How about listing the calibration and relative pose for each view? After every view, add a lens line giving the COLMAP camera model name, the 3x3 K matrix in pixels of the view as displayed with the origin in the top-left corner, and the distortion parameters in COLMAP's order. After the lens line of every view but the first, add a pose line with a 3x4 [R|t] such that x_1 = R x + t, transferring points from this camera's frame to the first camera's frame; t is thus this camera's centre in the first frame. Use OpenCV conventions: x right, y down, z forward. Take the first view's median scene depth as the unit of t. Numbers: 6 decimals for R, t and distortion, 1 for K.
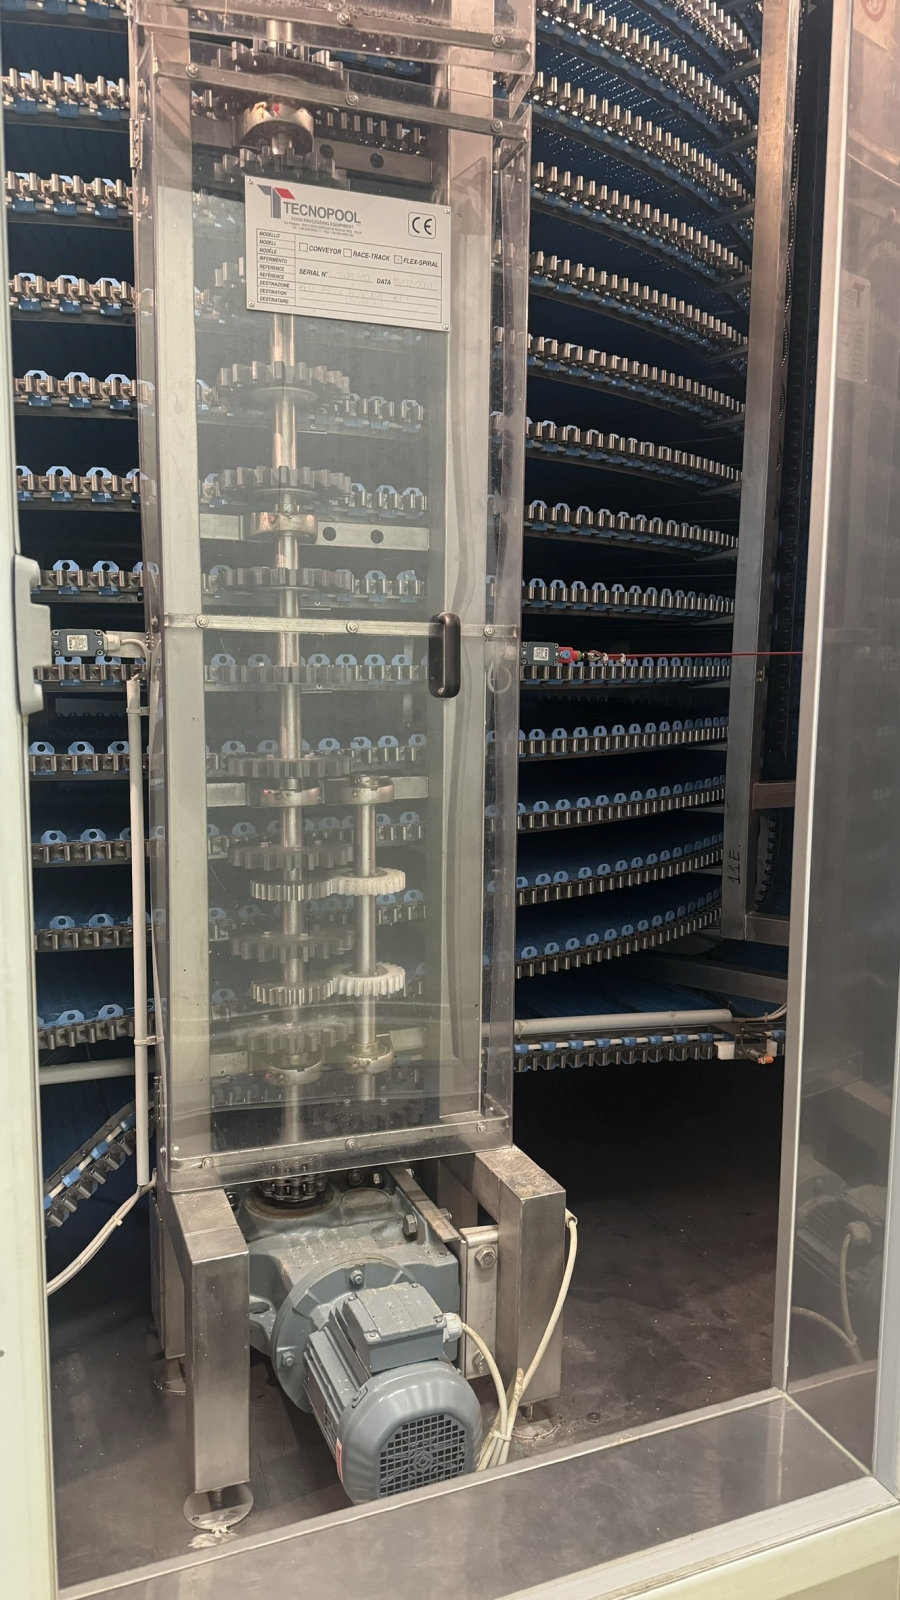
lens RADIAL K [[1132.9, 0, 450.0], [0, 1132.9, 800.0], [0, 0, 1]] dist [0.141064, -0.221435]
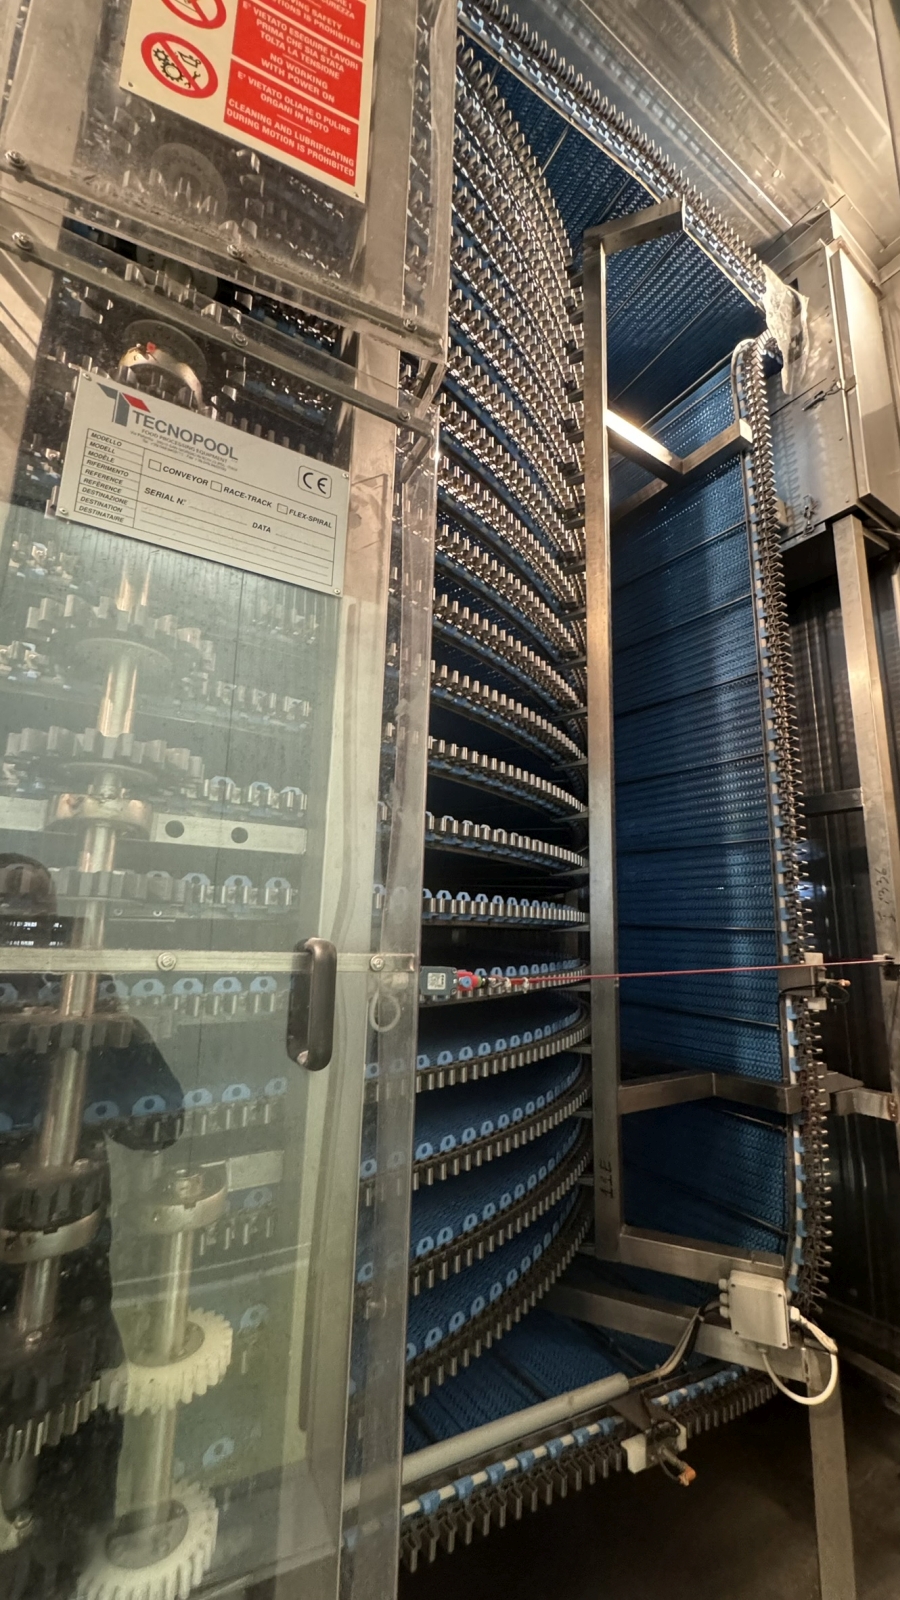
lens RADIAL K [[638.2, 0, 452.8], [0, 638.2, 799.0], [0, 0, 1]] dist [-0.000211, -0.000148]
pose [[0.983831, 0.048715, 0.172346, 0.005490], [0.008873, 0.947859, -0.318568, -0.113839], [-0.178878, 0.314946, 0.932101, 0.560875]]
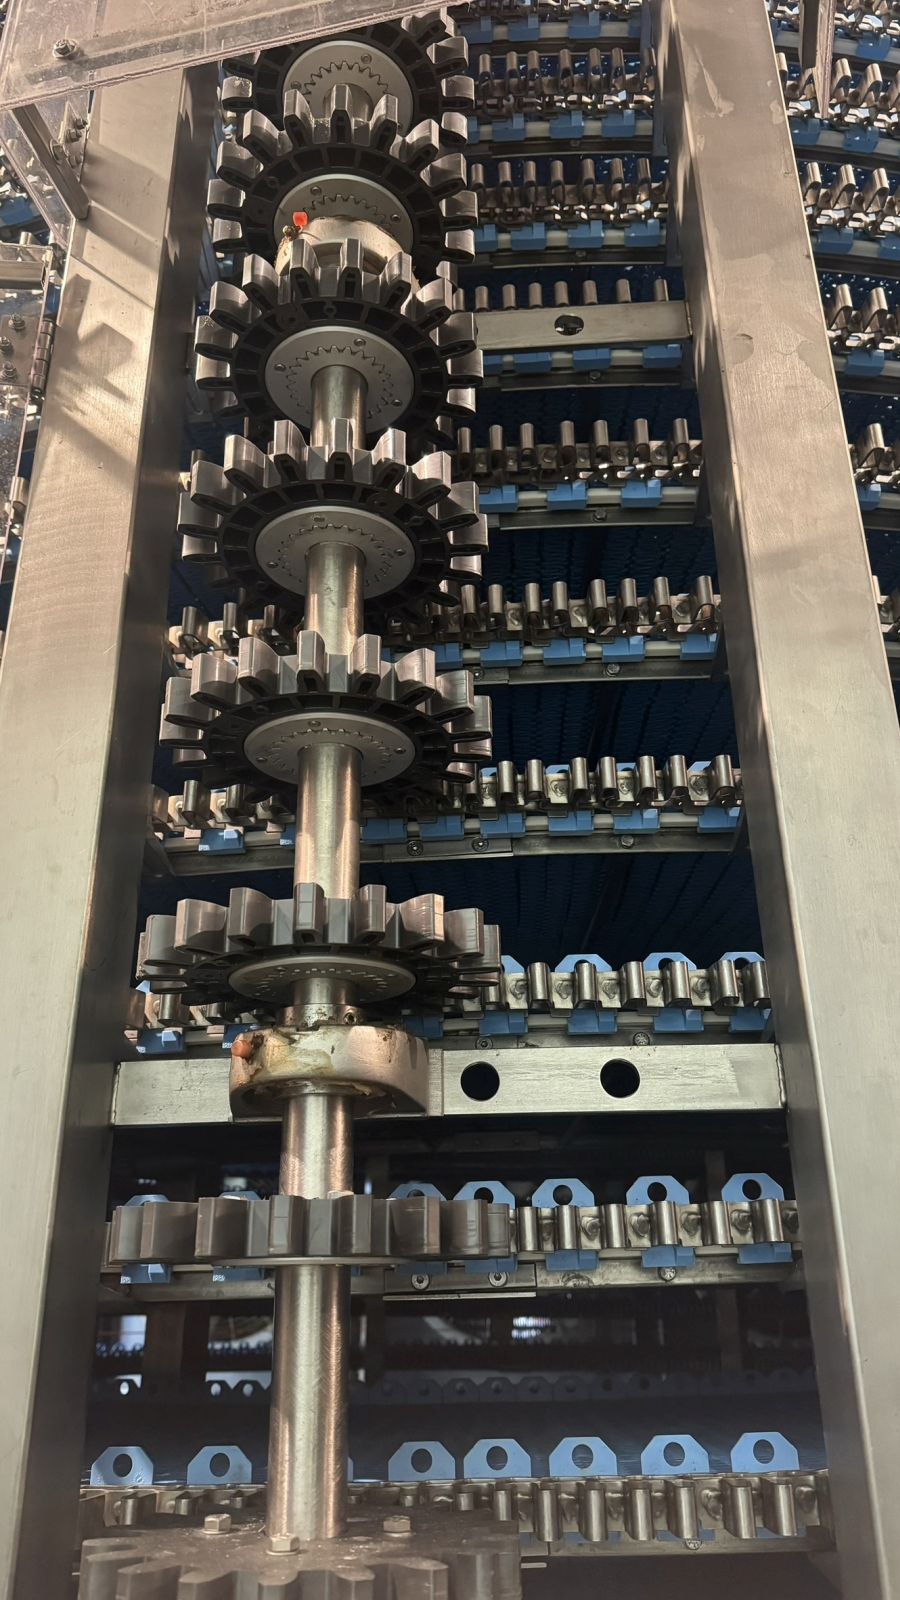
lens RADIAL K [[1132.9, 0, 450.0], [0, 1132.9, 800.0], [0, 0, 1]] dist [0.141064, -0.221435]
pose [[0.898934, -0.192498, -0.393526, 0.045473], [-0.028267, 0.870928, -0.490596, -0.136083], [0.437172, 0.452138, 0.777465, 0.687360]]
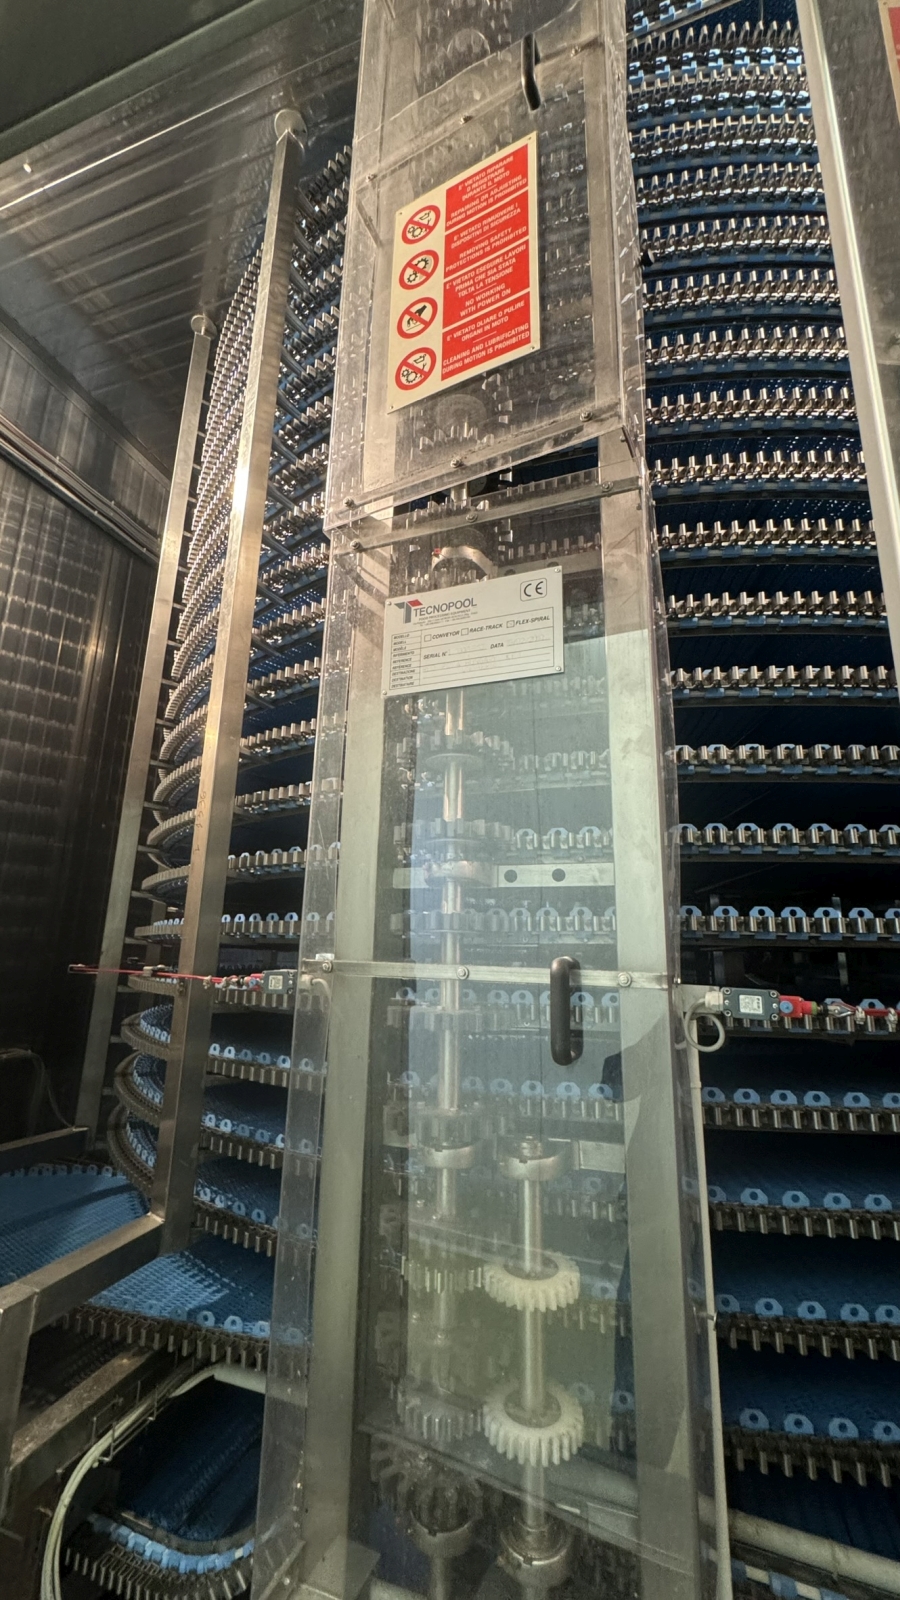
lens RADIAL K [[638.2, 0, 452.8], [0, 638.2, 799.0], [0, 0, 1]] dist [-0.000211, -0.000148]
pose [[0.762067, -0.146286, -0.630757, 0.237093], [-0.088463, 0.941488, -0.325230, -0.107203], [0.641427, 0.303646, 0.704536, 0.542386]]
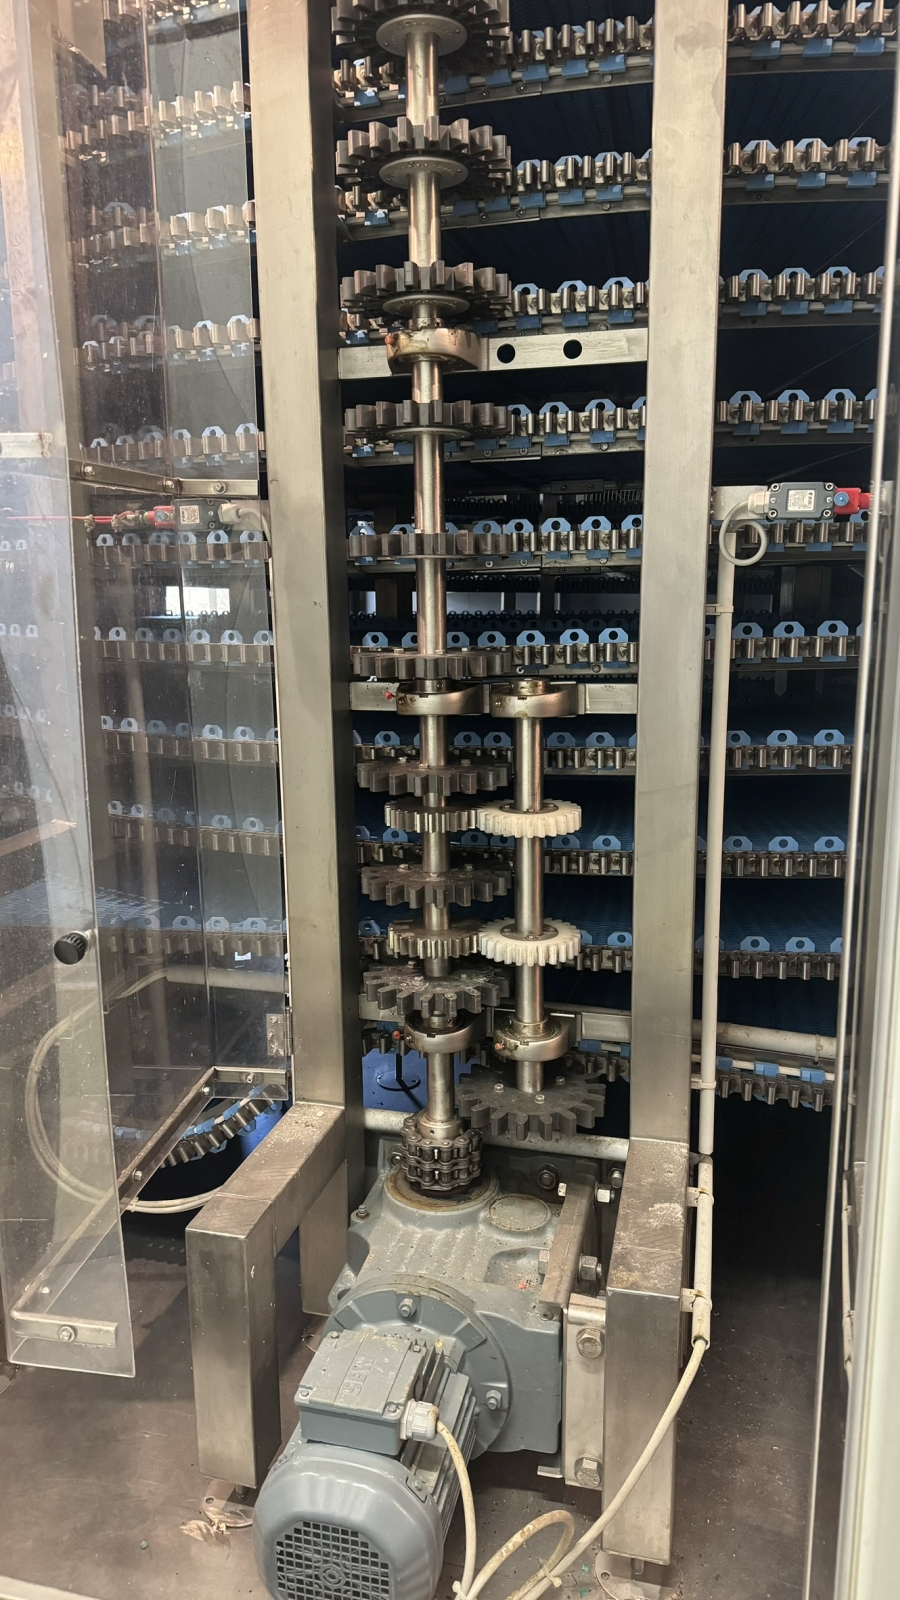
lens RADIAL K [[1123.8, 0, 447.9], [0, 1123.8, 801.7], [0, 0, 1]] dist [0.041874, -0.055571]
pose [[0.803620, 0.098111, -0.587000, 0.335888], [-0.050185, 0.993976, 0.097428, -0.010443], [0.593023, -0.048836, 0.803703, 0.370493]]
